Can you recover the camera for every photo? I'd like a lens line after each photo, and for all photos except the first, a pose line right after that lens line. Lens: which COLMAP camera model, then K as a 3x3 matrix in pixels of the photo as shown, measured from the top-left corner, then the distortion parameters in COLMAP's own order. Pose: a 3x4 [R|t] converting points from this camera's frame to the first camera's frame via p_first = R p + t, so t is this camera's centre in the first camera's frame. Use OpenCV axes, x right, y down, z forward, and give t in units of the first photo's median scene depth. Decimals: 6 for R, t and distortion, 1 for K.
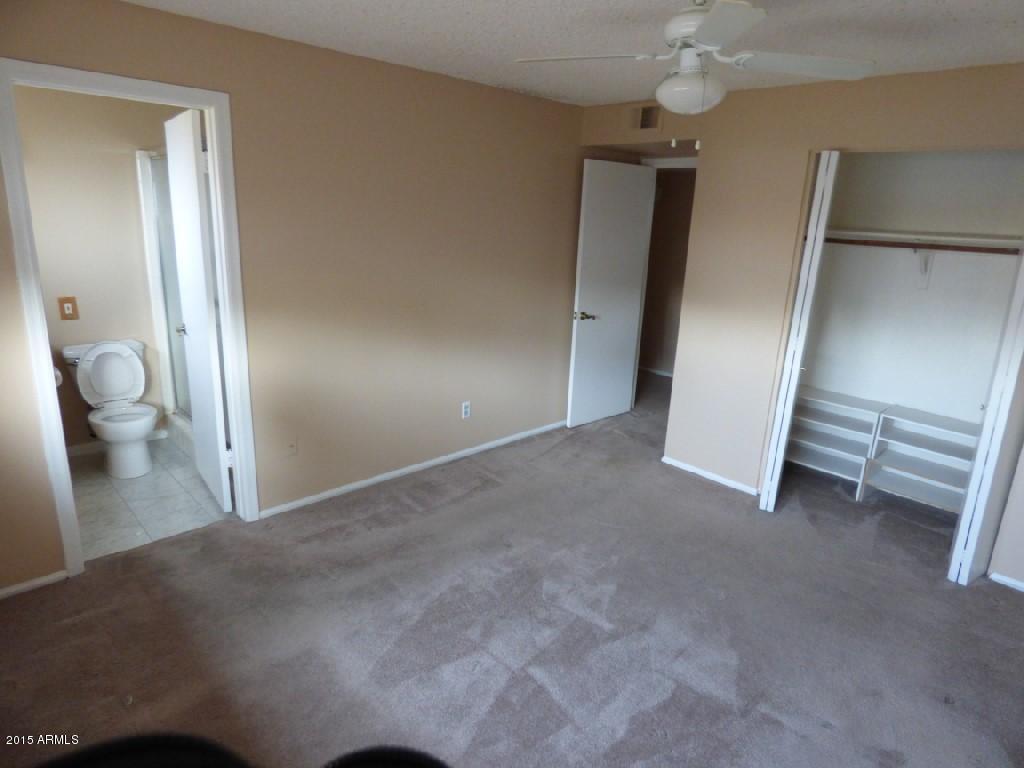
lens RADIAL K [[617.1, 0, 511.3], [0, 617.1, 382.6], [0, 0, 1]] dist [-0.003955, 0.000519]
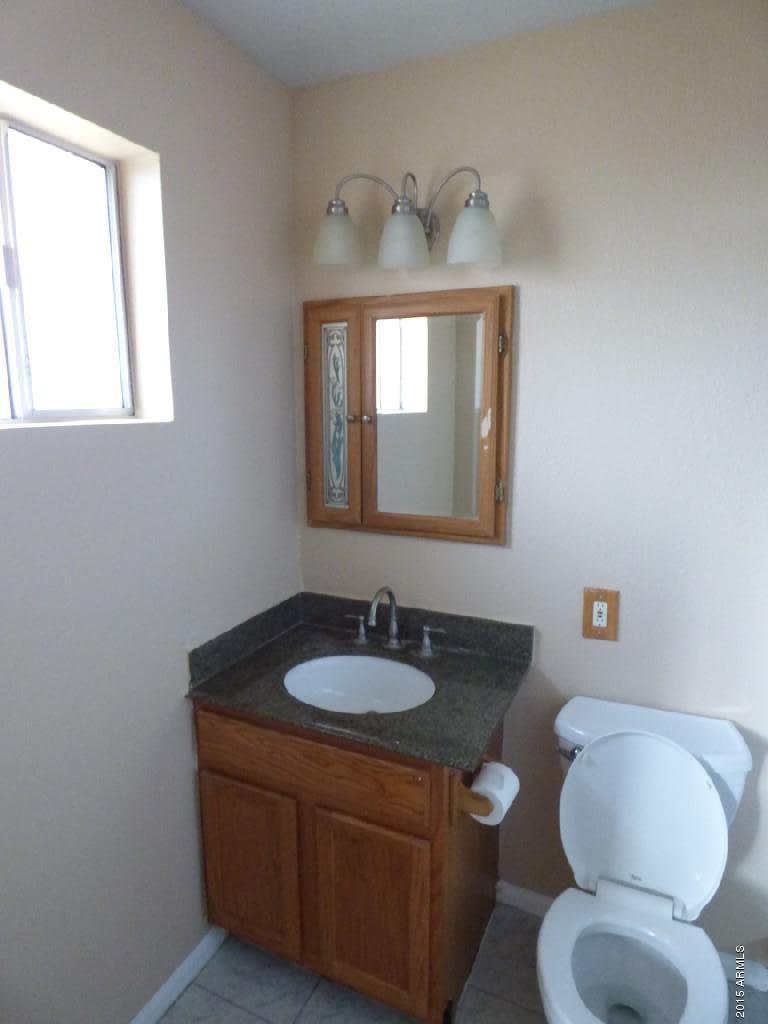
lens RADIAL K [[617.1, 0, 381.9], [0, 617.1, 513.7], [0, 0, 1]] dist [-0.003955, 0.000519]
pose [[0.370511, 0.098248, -0.923617, -0.388538], [-0.225140, 0.974235, 0.013317, -0.159925], [0.901129, 0.203009, 0.383085, 0.687105]]
